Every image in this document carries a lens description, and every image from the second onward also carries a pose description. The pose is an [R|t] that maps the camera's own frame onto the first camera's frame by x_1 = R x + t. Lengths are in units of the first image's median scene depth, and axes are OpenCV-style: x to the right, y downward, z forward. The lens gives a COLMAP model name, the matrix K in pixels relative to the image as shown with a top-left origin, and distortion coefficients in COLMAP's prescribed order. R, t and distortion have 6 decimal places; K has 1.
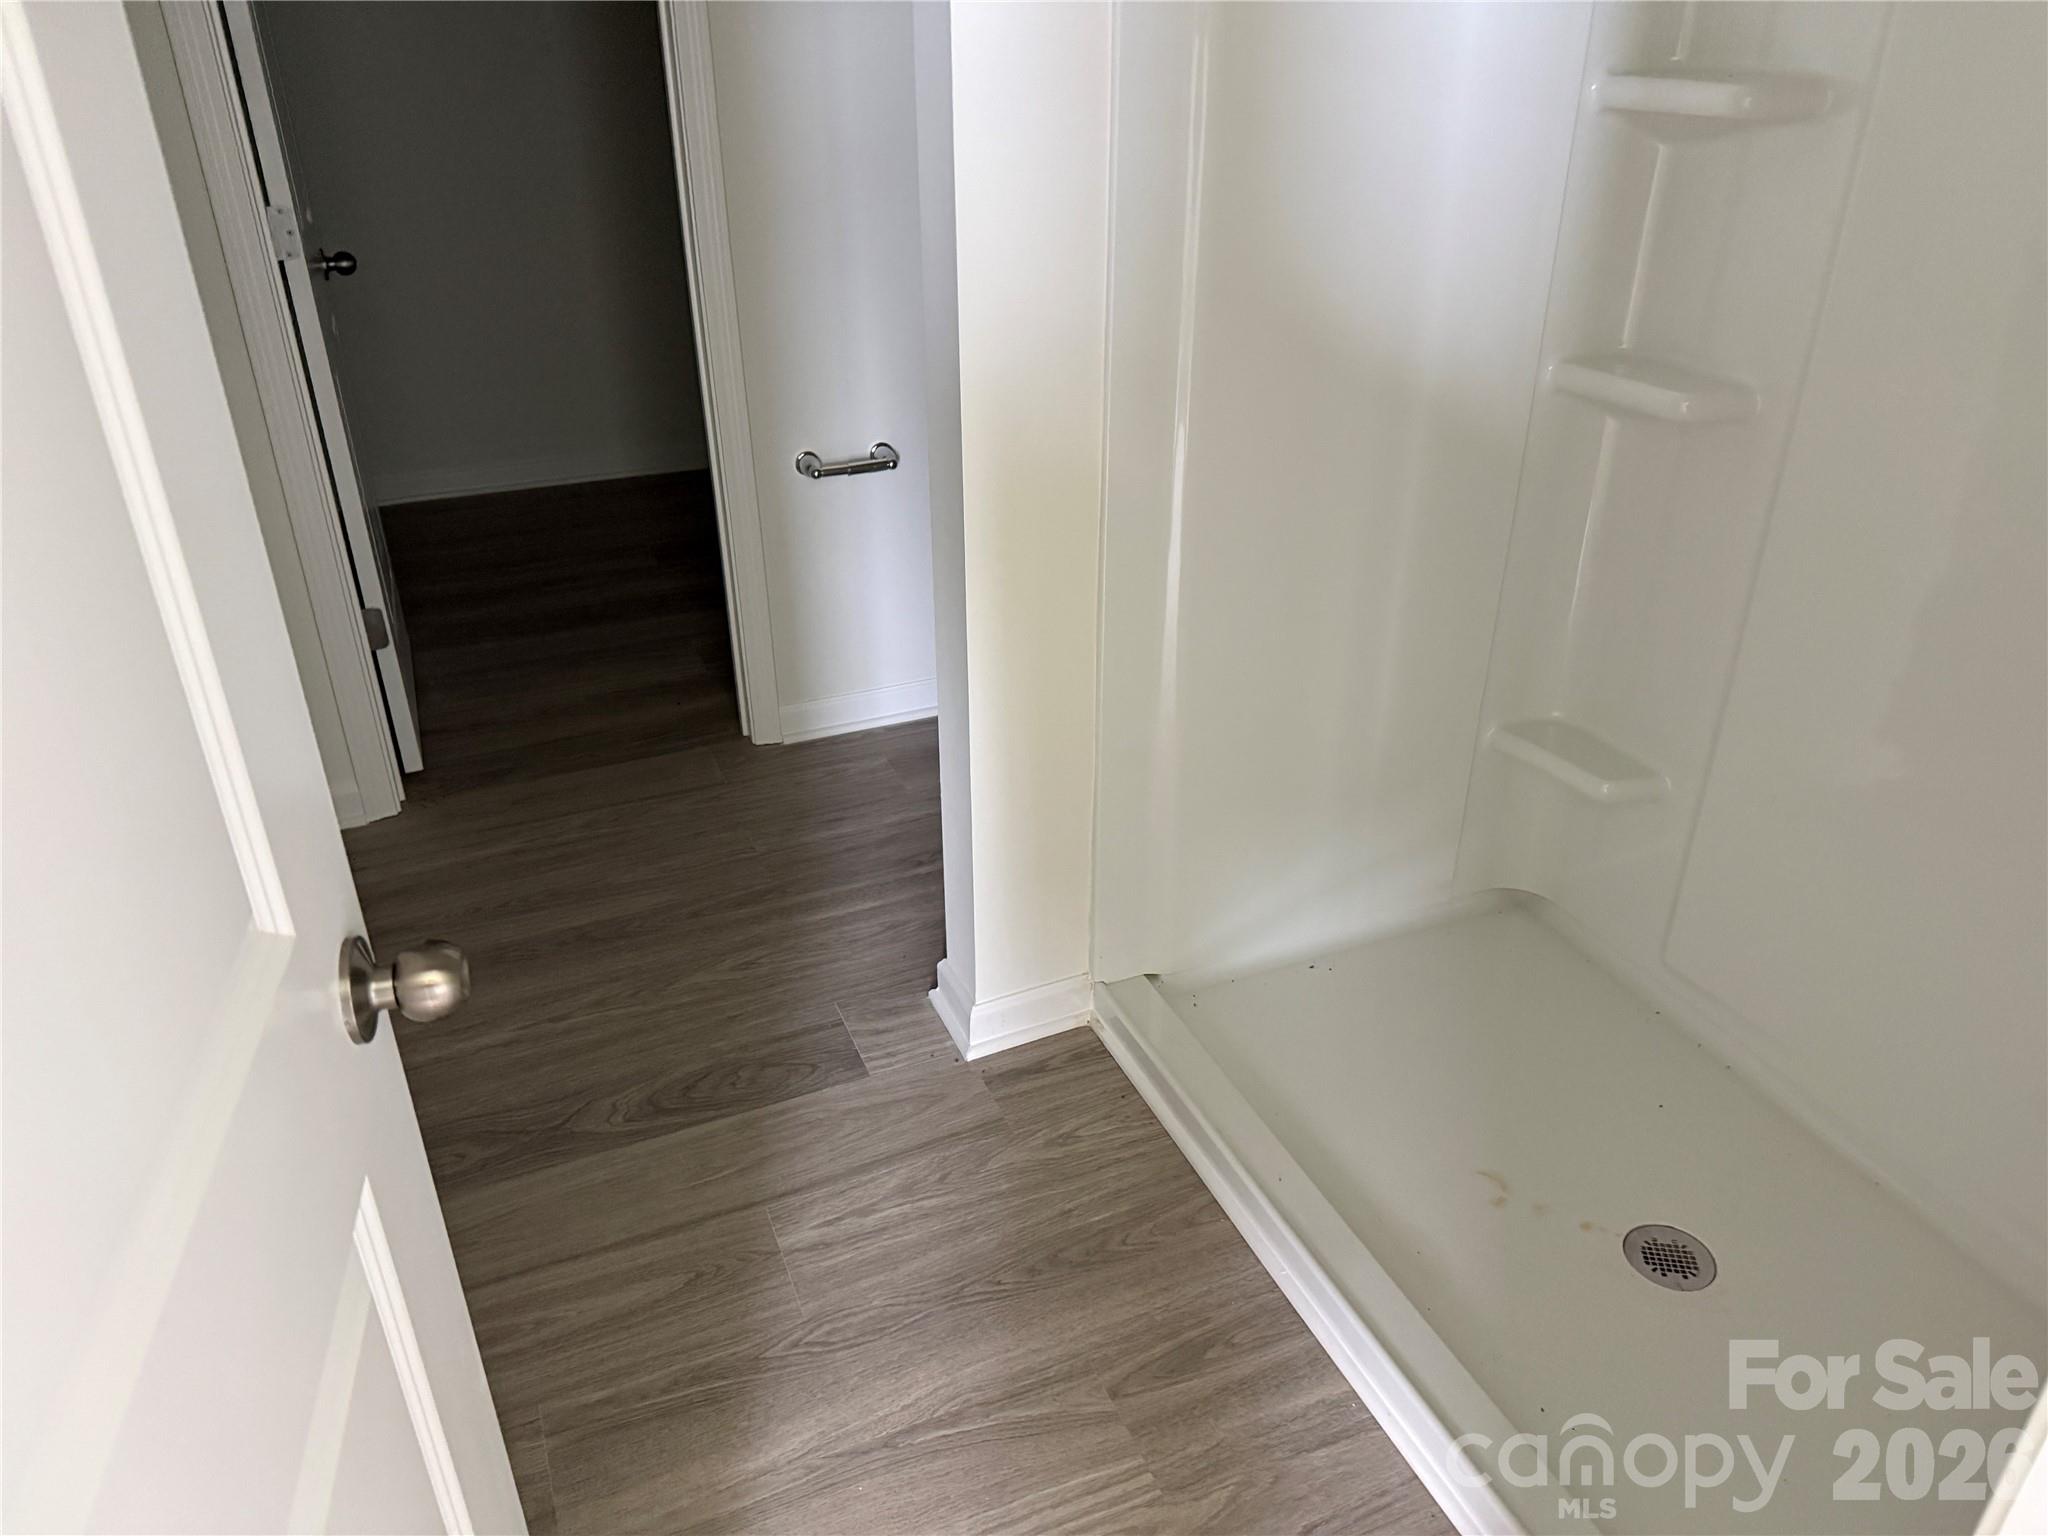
lens RADIAL K [[1439.1, 0, 1024.0], [0, 1439.1, 768.0], [0, 0, 1]] dist [0.058328, -0.081986]
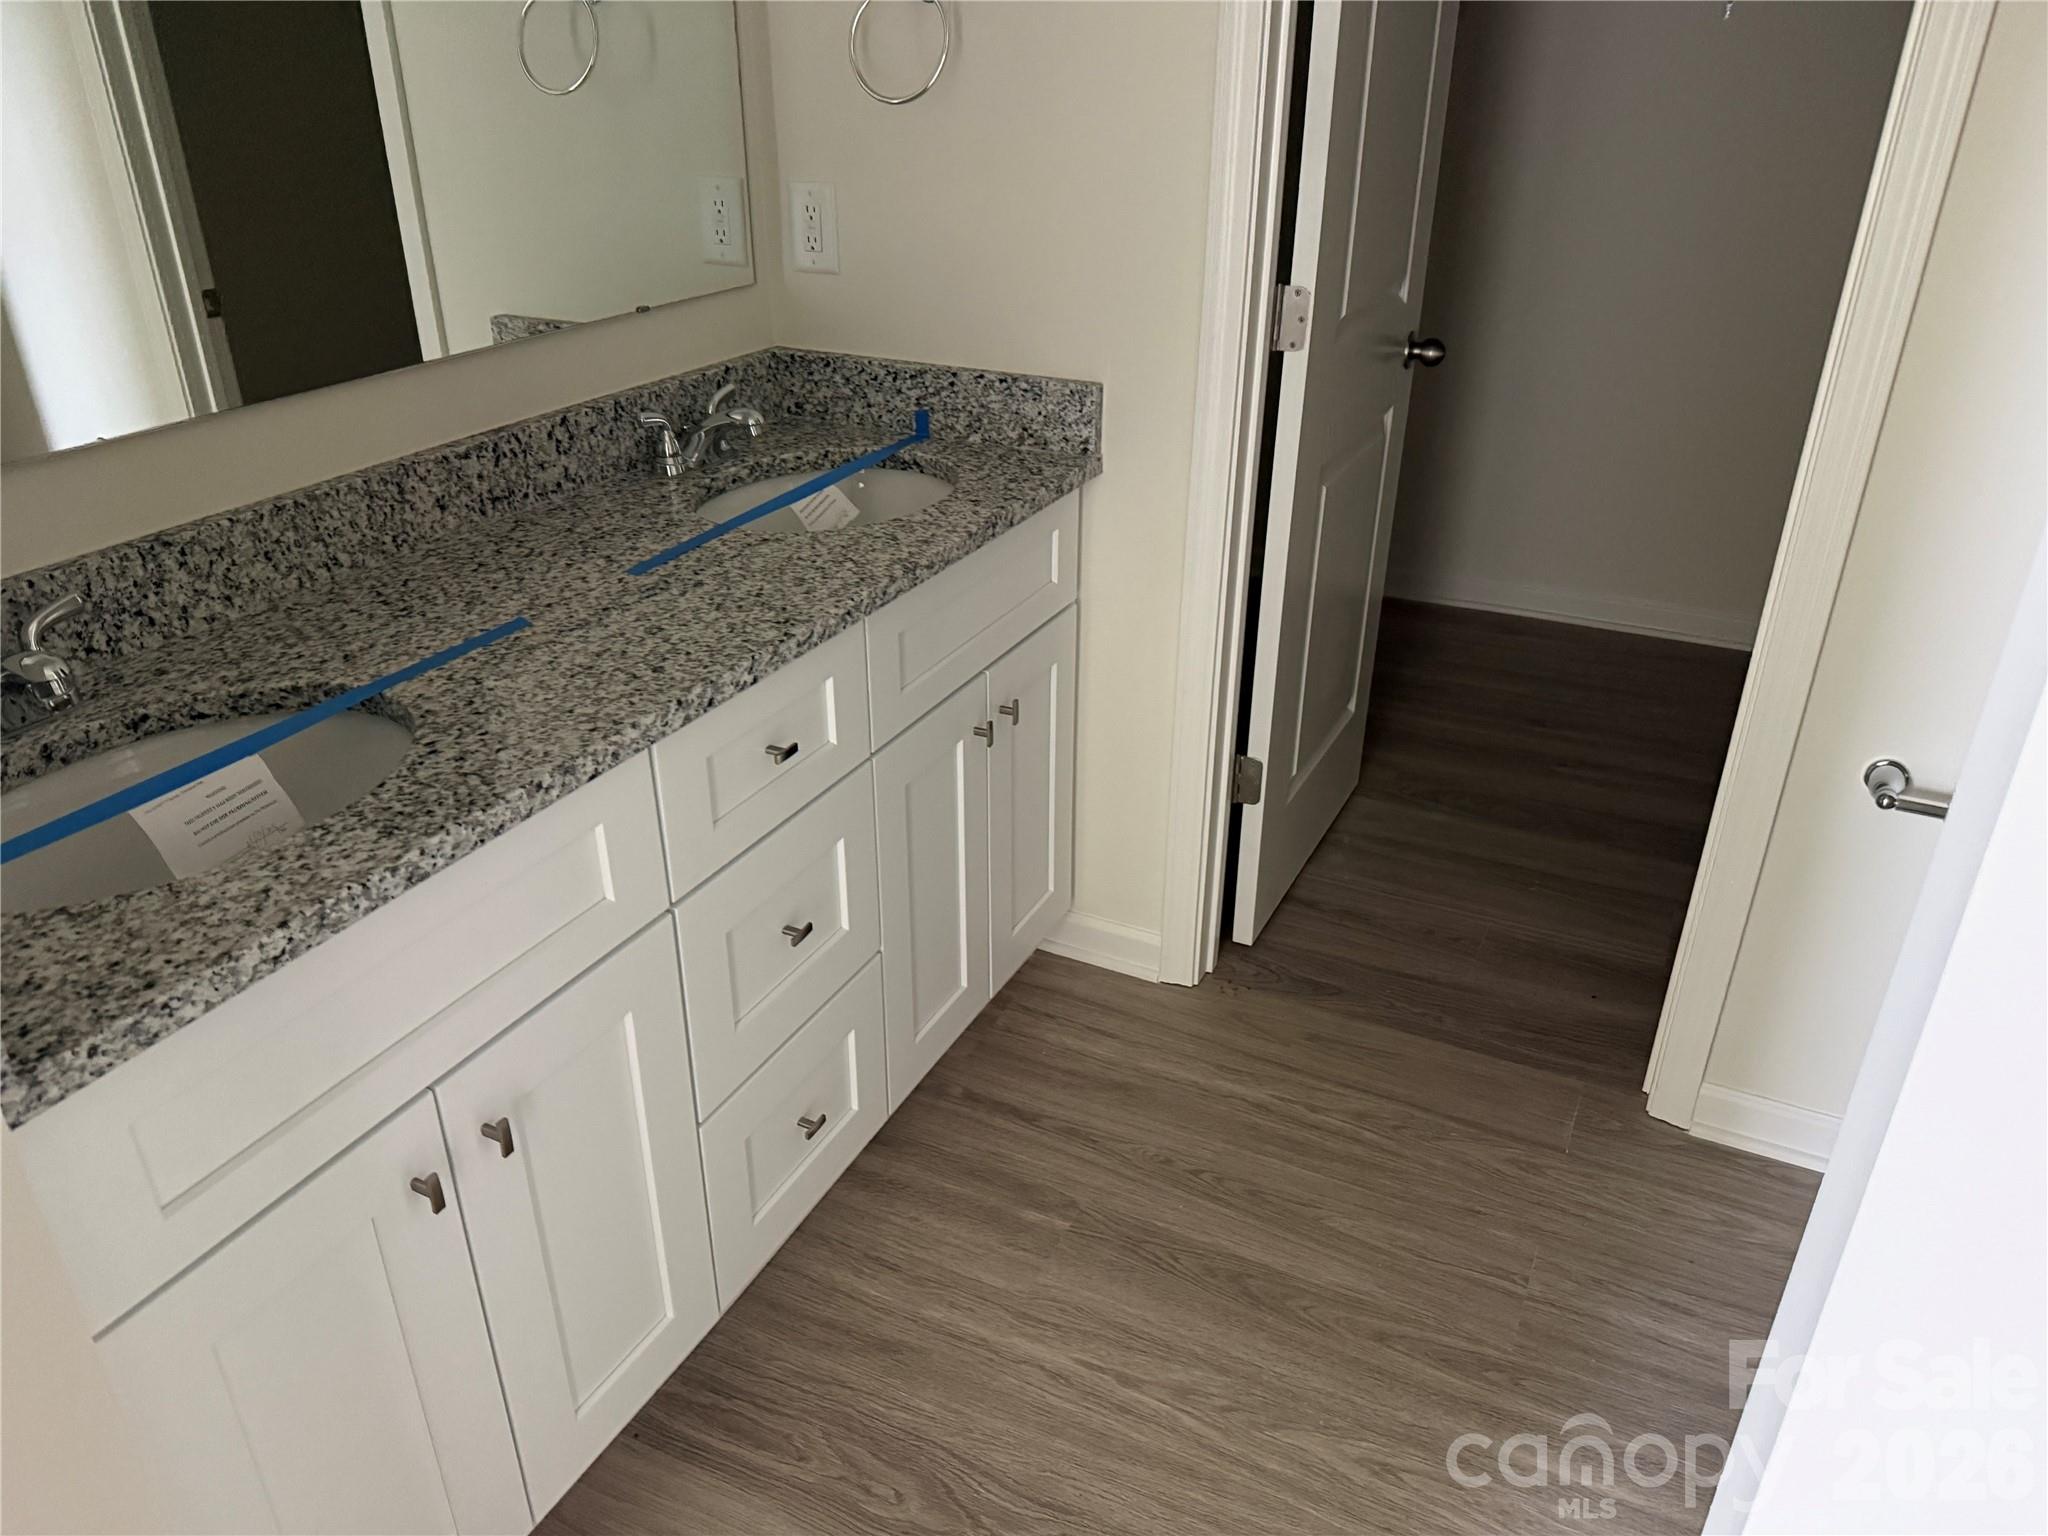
lens RADIAL K [[1449.8, 0, 1025.1], [0, 1449.8, 793.7], [0, 0, 1]] dist [0.054267, -0.000171]
pose [[0.656151, 0.358345, -0.664120, 0.030758], [-0.367227, 0.920452, 0.133836, -0.151528], [0.659250, 0.156066, 0.735549, 0.288631]]
